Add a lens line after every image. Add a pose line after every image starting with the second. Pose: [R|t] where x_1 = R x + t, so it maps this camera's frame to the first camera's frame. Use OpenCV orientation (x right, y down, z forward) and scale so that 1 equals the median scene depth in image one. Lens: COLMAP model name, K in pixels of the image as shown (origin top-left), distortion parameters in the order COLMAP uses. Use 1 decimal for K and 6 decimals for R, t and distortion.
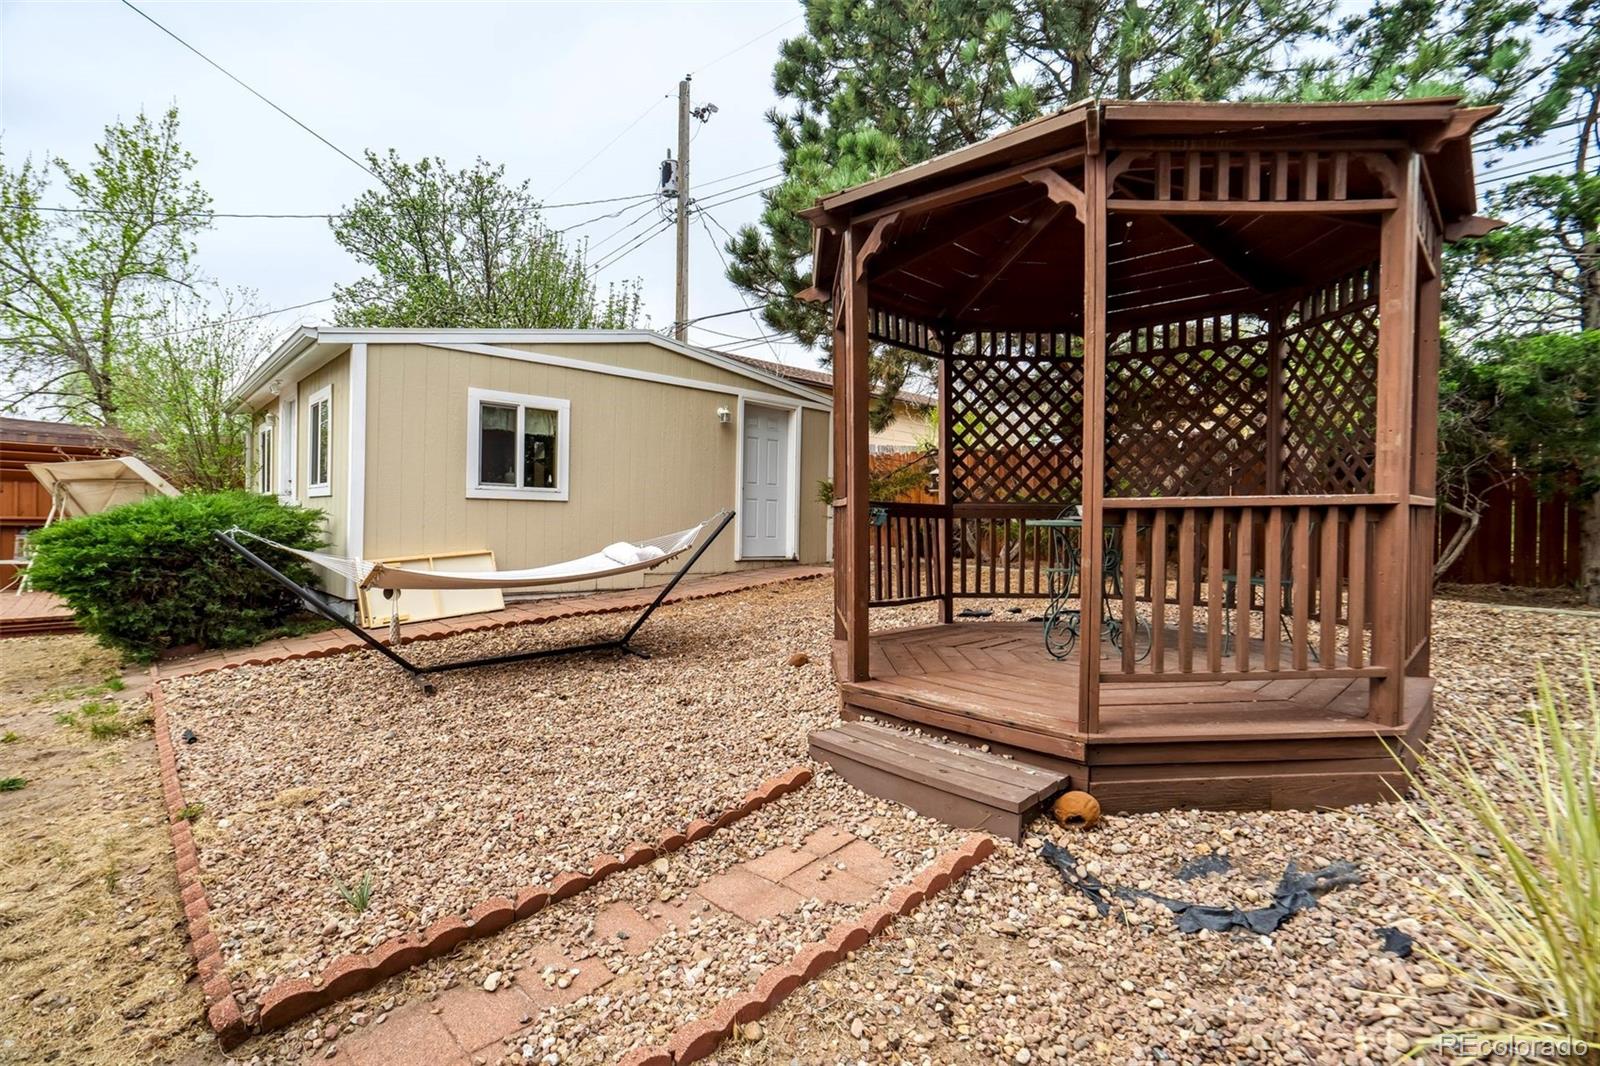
lens RADIAL K [[738.9, 0, 791.1], [0, 738.9, 528.6], [0, 0, 1]] dist [-0.027115, 0.009662]
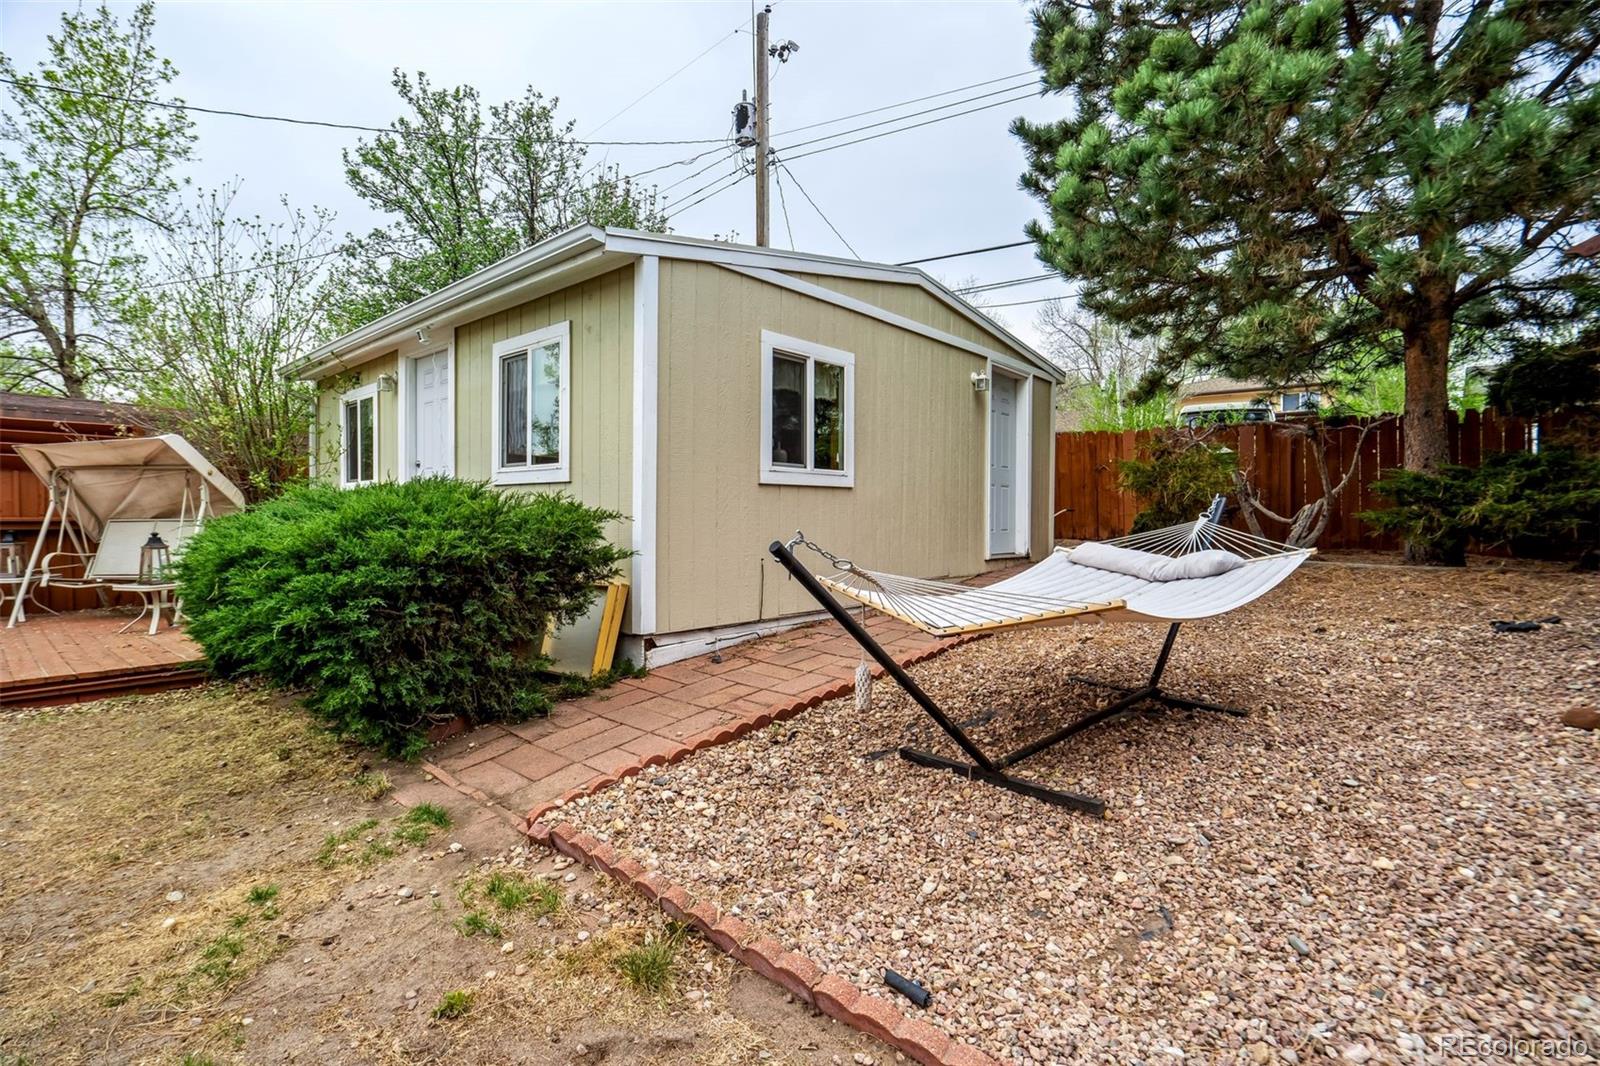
lens RADIAL K [[738.9, 0, 800.0], [0, 738.9, 527.8], [0, 0, 1]] dist [-0.027115, 0.009662]
pose [[0.994919, -0.014601, 0.099610, -0.226665], [0.013430, 0.999833, 0.012414, -0.003458], [-0.099775, -0.011013, 0.994949, 0.132439]]
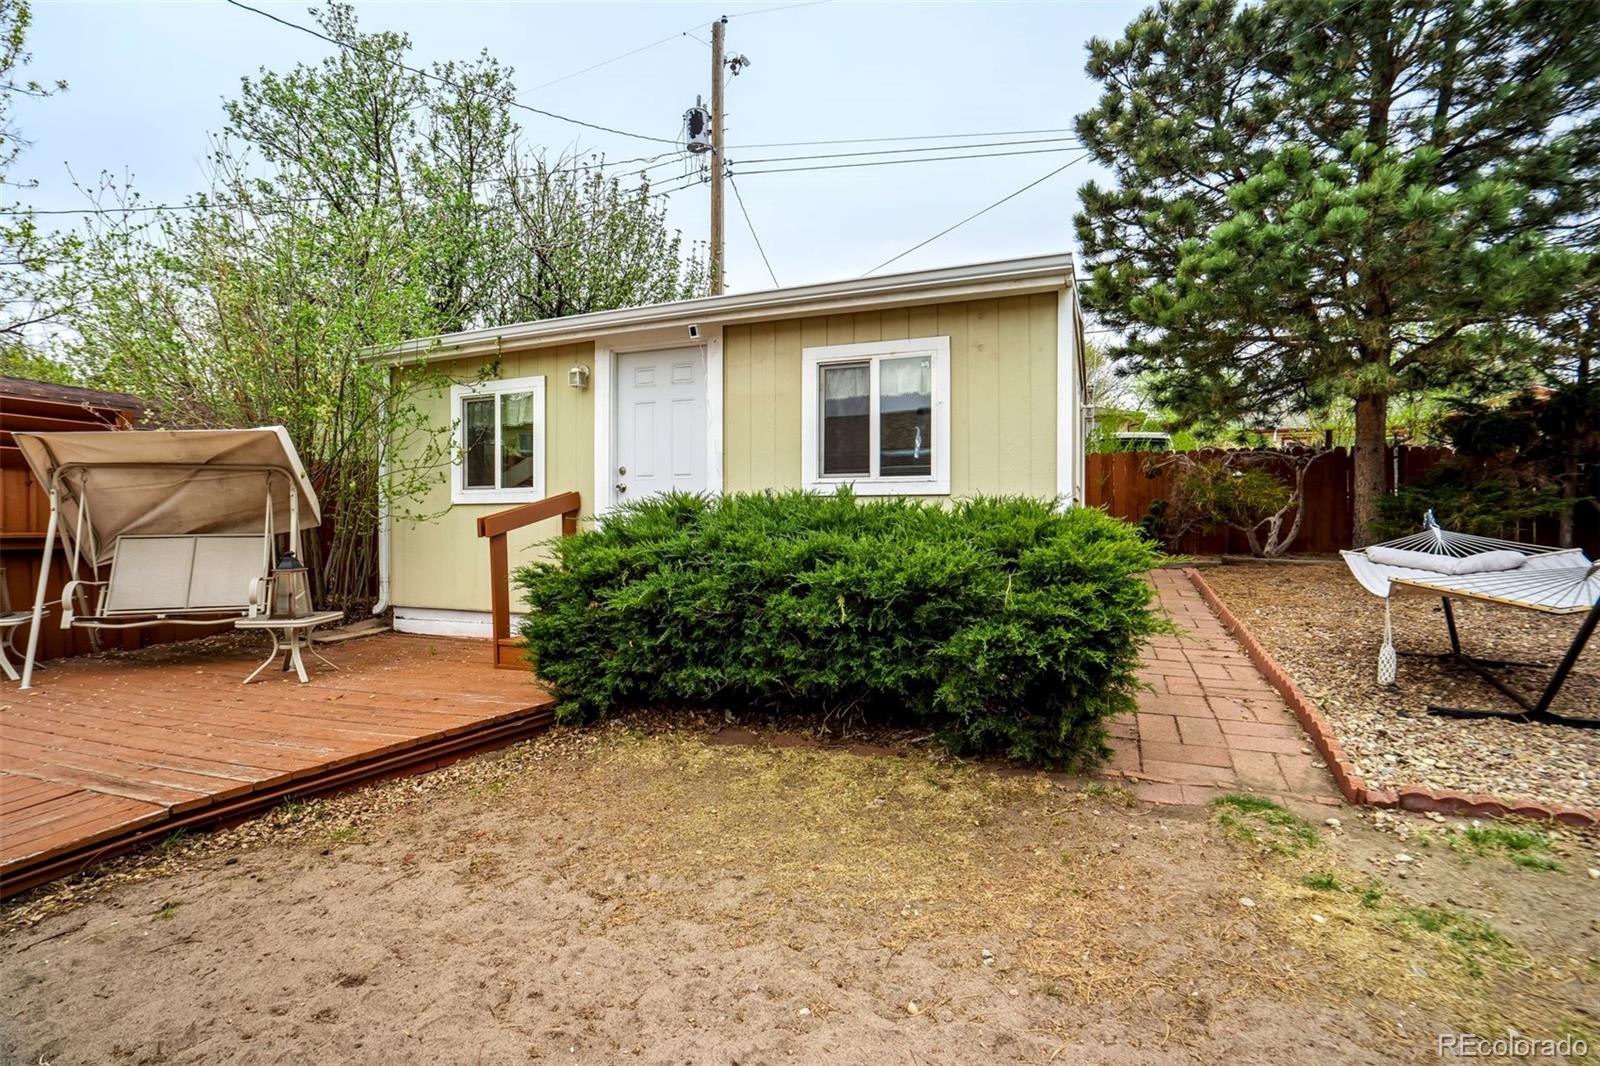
lens RADIAL K [[738.9, 0, 801.8], [0, 738.9, 529.9], [0, 0, 1]] dist [-0.027115, 0.009662]
pose [[0.907191, -0.016861, 0.420382, -0.496574], [0.017197, 0.999848, 0.002991, -0.007457], [-0.420368, 0.004516, 0.907342, 0.195107]]
